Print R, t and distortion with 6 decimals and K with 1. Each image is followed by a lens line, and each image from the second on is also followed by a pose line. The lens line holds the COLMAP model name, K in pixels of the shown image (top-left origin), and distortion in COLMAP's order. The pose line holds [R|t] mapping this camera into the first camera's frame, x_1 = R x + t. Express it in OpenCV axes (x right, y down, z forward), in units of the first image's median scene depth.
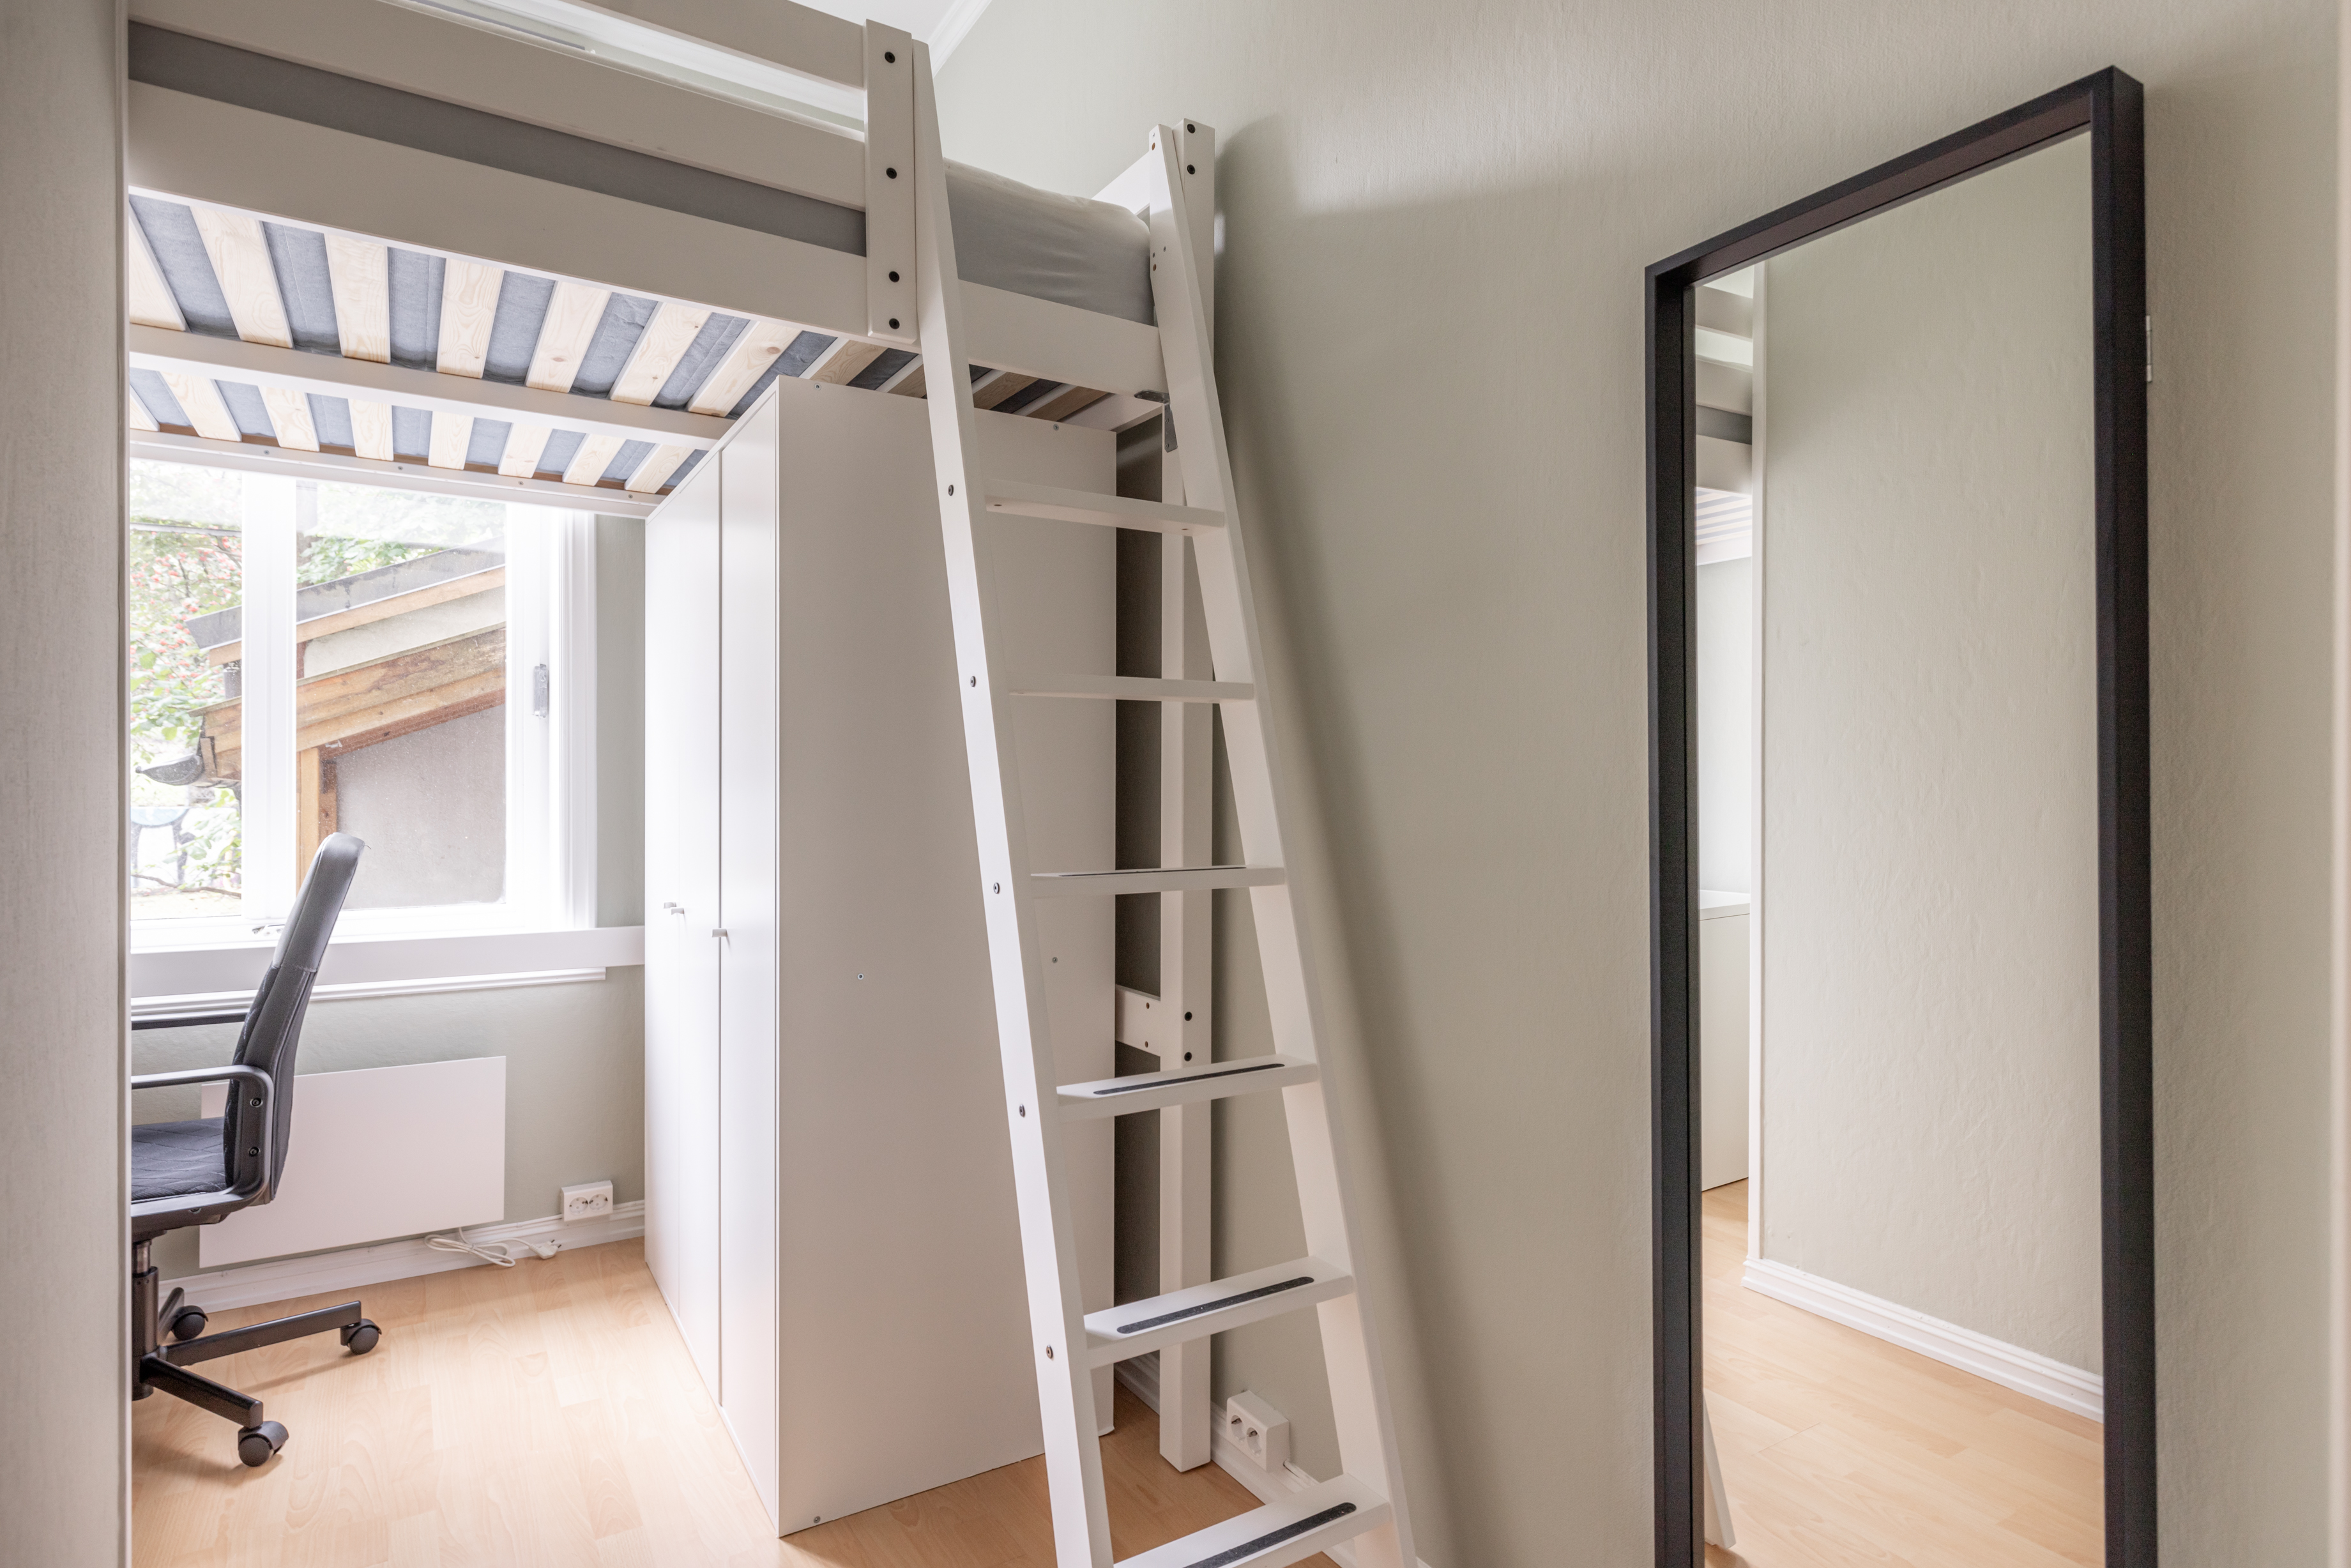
lens RADIAL K [[1228.3, 0, 1176.7], [0, 1228.3, 796.7], [0, 0, 1]] dist [0.007792, 0.002664]
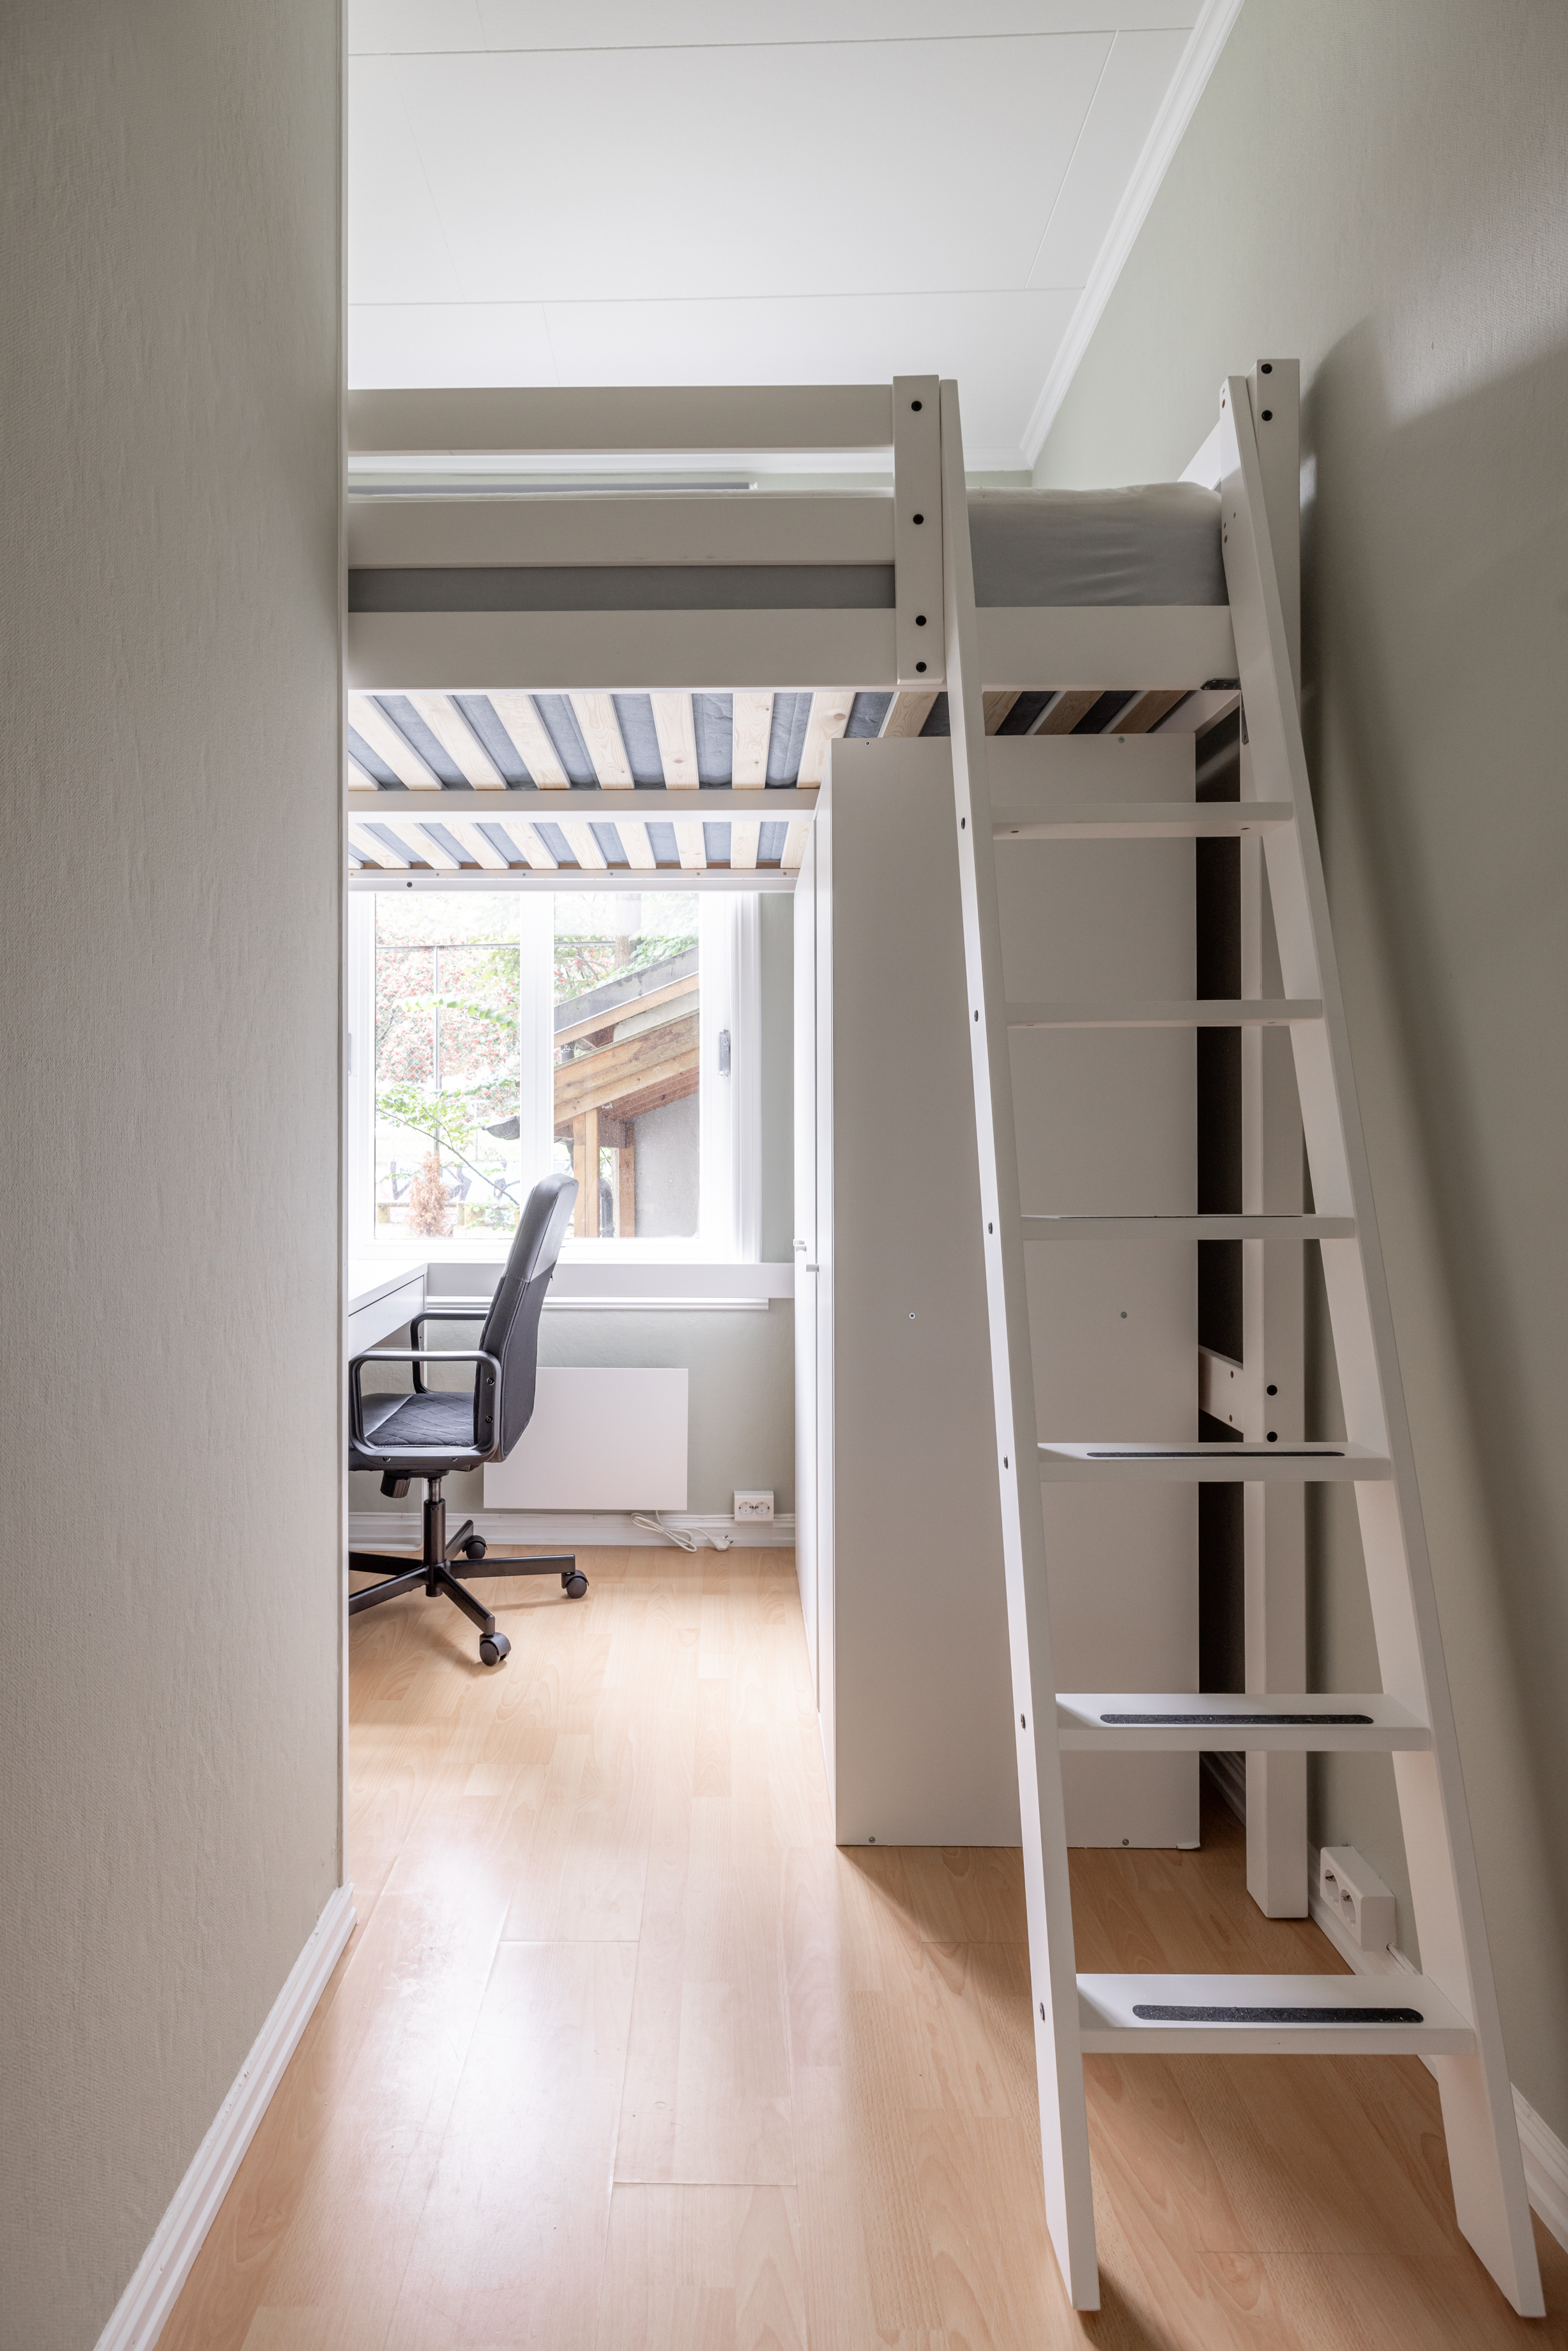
lens RADIAL K [[1228.3, 0, 686.9], [0, 1228.3, 1141.9], [0, 0, 1]] dist [0.007792, 0.002664]
pose [[0.838093, -0.004603, -0.545507, 0.126660], [-0.000383, 0.999959, -0.009025, 0.011104], [0.545527, 0.007773, 0.838057, 0.042921]]
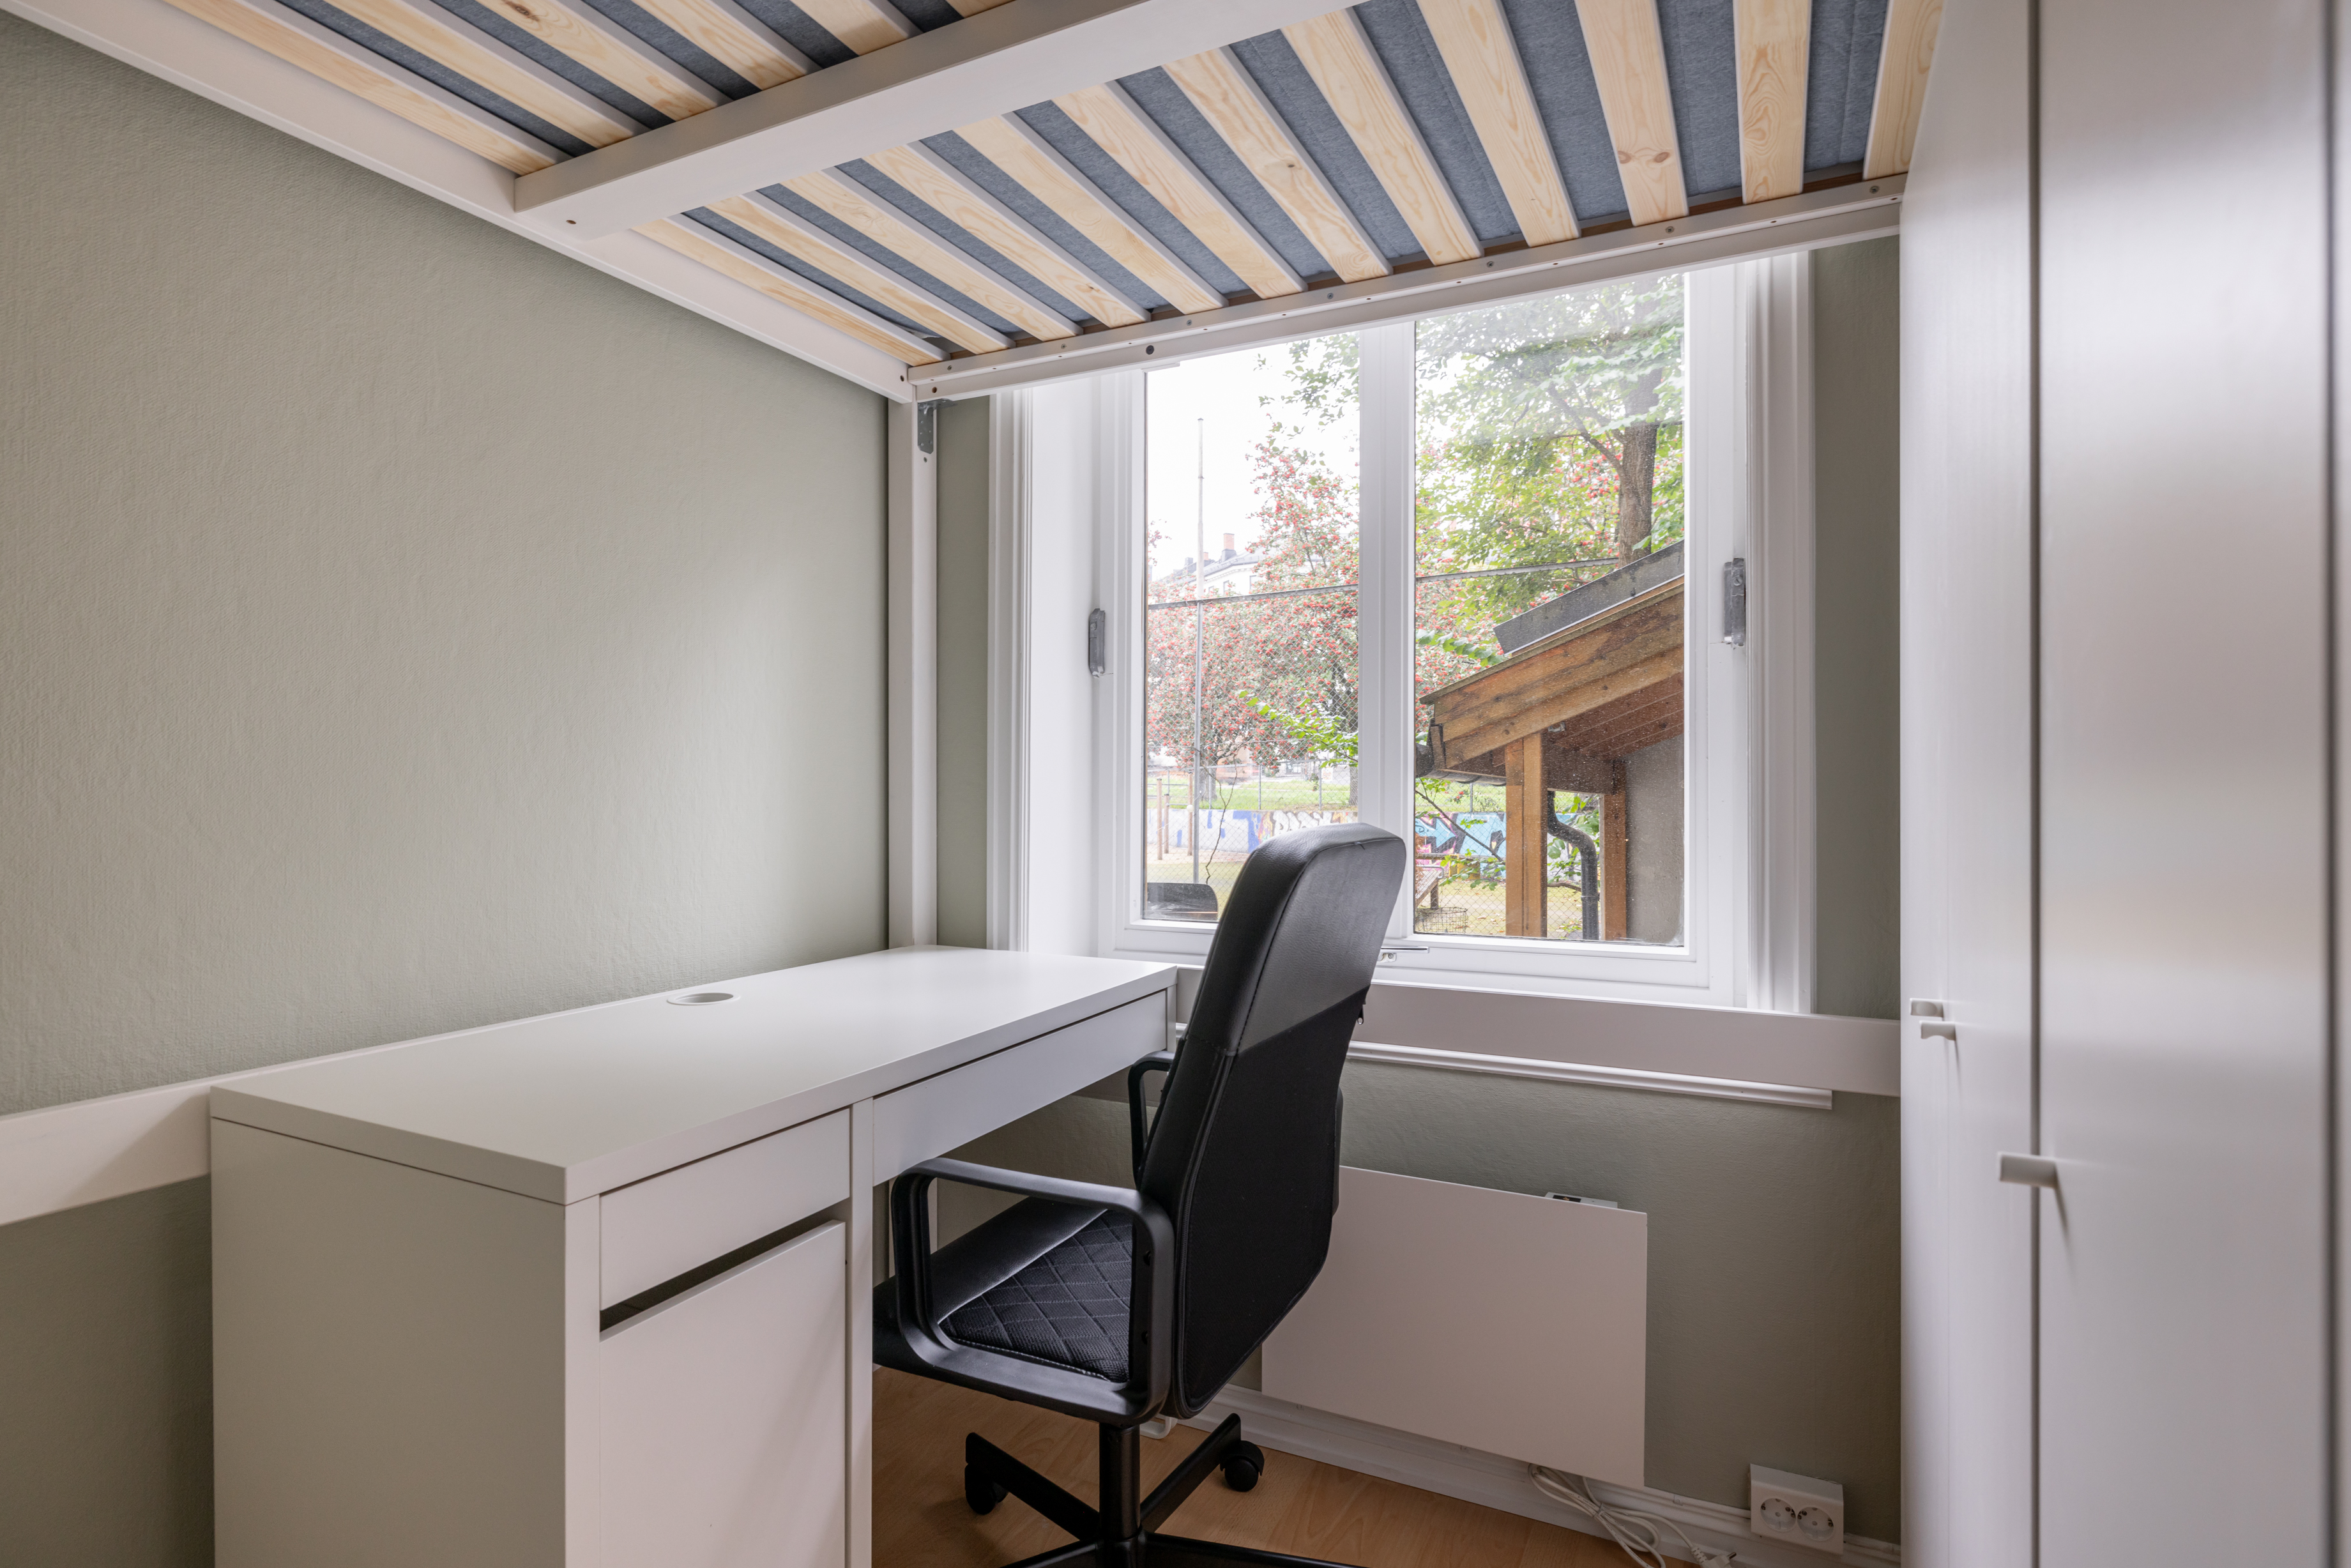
lens RADIAL K [[1266.8, 0, 1065.4], [0, 1266.8, 795.0], [0, 0, 1]] dist [0.000911, -0.000622]
pose [[0.496583, -0.001670, -0.867988, -0.231984], [-0.004944, 0.999976, -0.004752, 0.023187], [0.867975, 0.006651, 0.496563, 0.675499]]
